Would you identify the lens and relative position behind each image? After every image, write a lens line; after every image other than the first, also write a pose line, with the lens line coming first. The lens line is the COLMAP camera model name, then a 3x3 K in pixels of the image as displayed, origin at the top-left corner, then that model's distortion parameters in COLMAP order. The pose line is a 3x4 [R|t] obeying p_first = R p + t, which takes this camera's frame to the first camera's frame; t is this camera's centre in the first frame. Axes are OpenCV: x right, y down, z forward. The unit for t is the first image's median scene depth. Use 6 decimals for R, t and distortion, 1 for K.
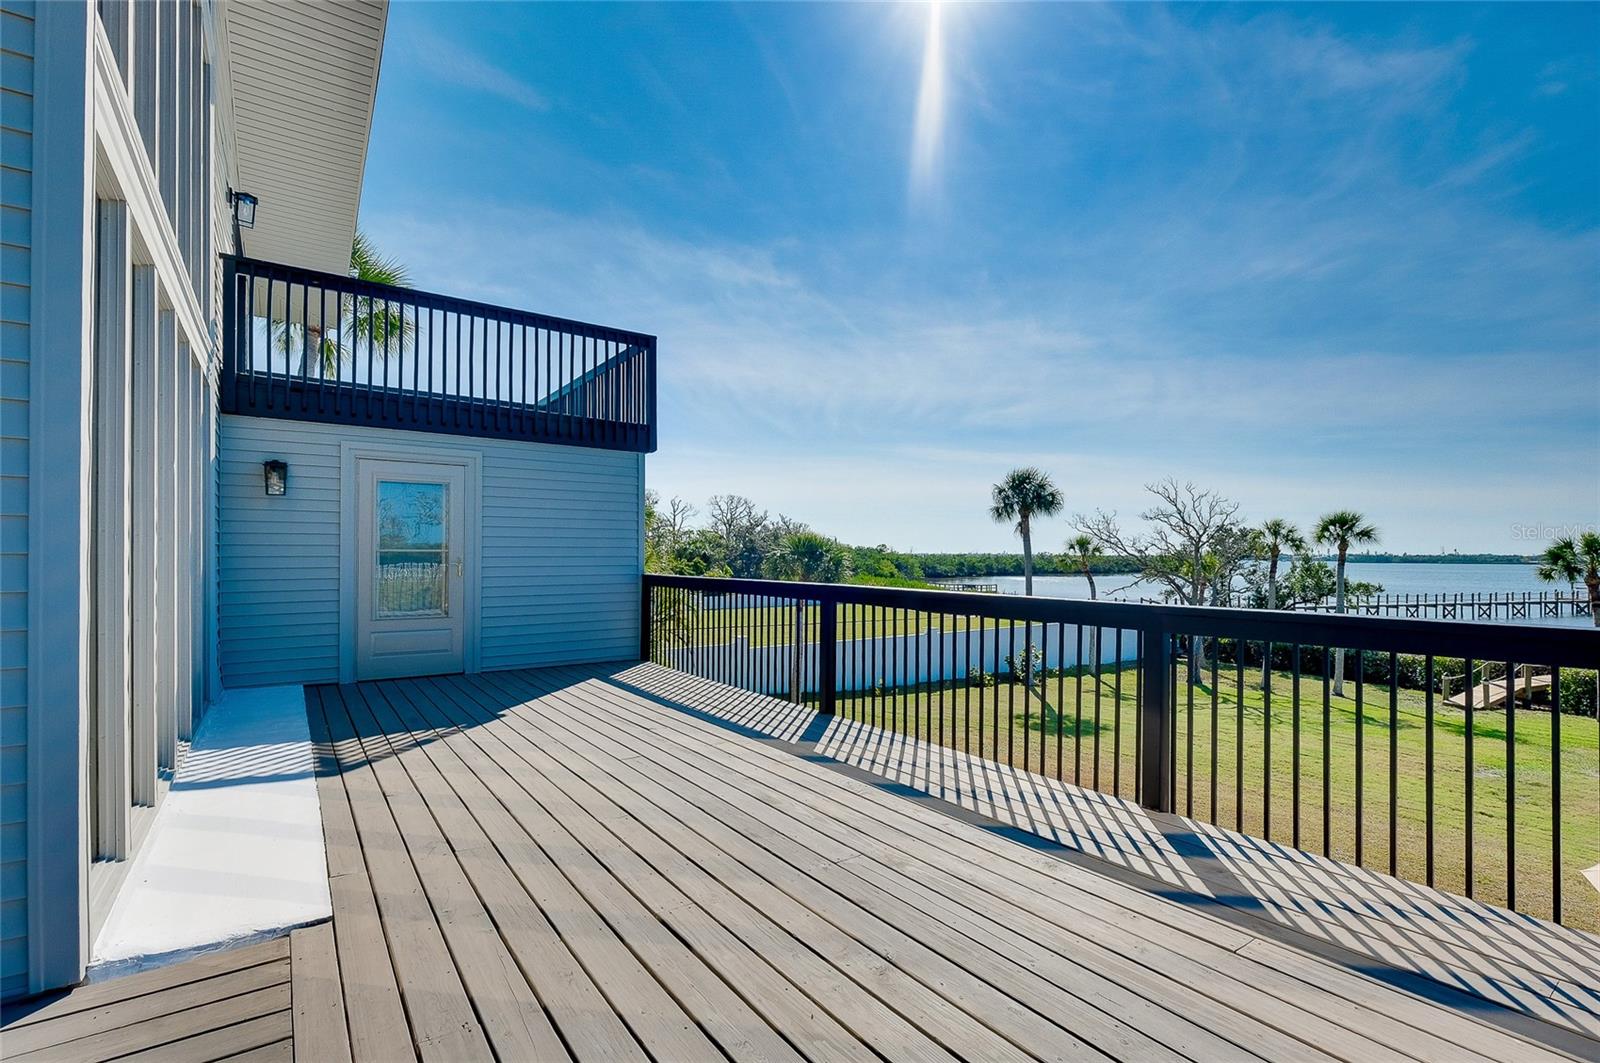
lens RADIAL K [[734.0, 0, 798.7], [0, 734.0, 558.0], [0, 0, 1]] dist [0.002039, 0.000034]
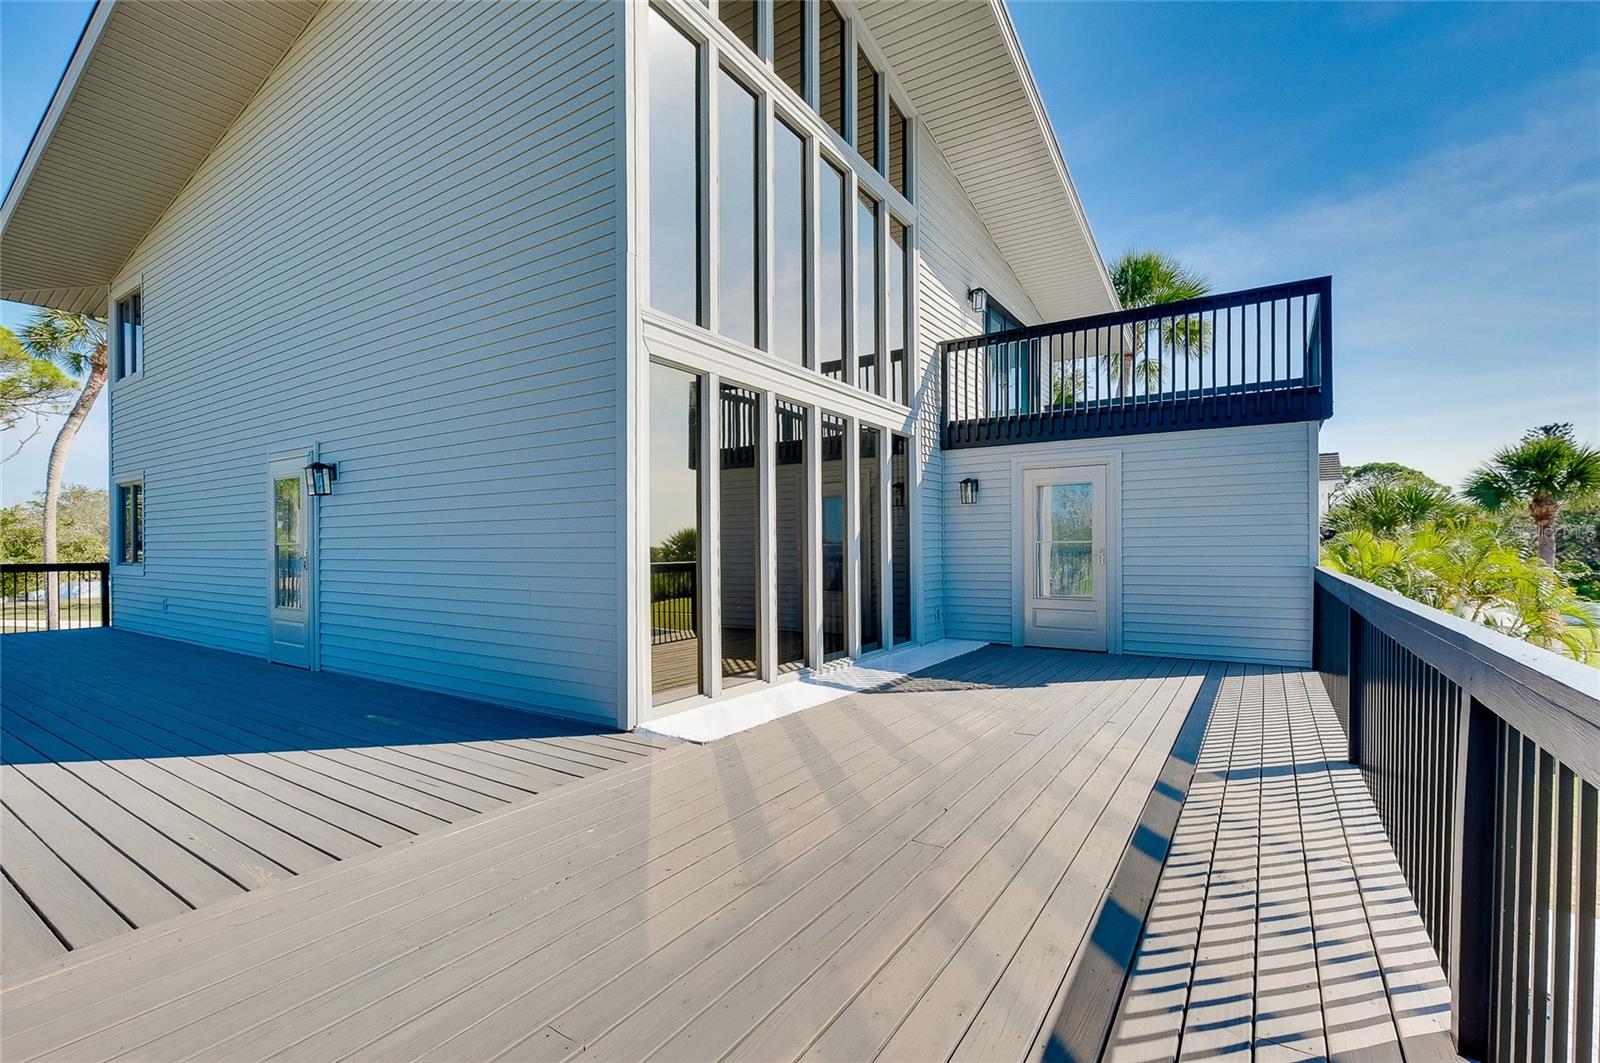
lens RADIAL K [[706.9, 0, 811.8], [0, 706.9, 527.1], [0, 0, 1]] dist [0.000206, -0.000022]
pose [[0.371753, -0.031311, -0.927803, 0.404956], [0.000583, 0.999439, -0.033495, 0.004037], [0.928331, 0.011911, 0.371563, 0.216986]]
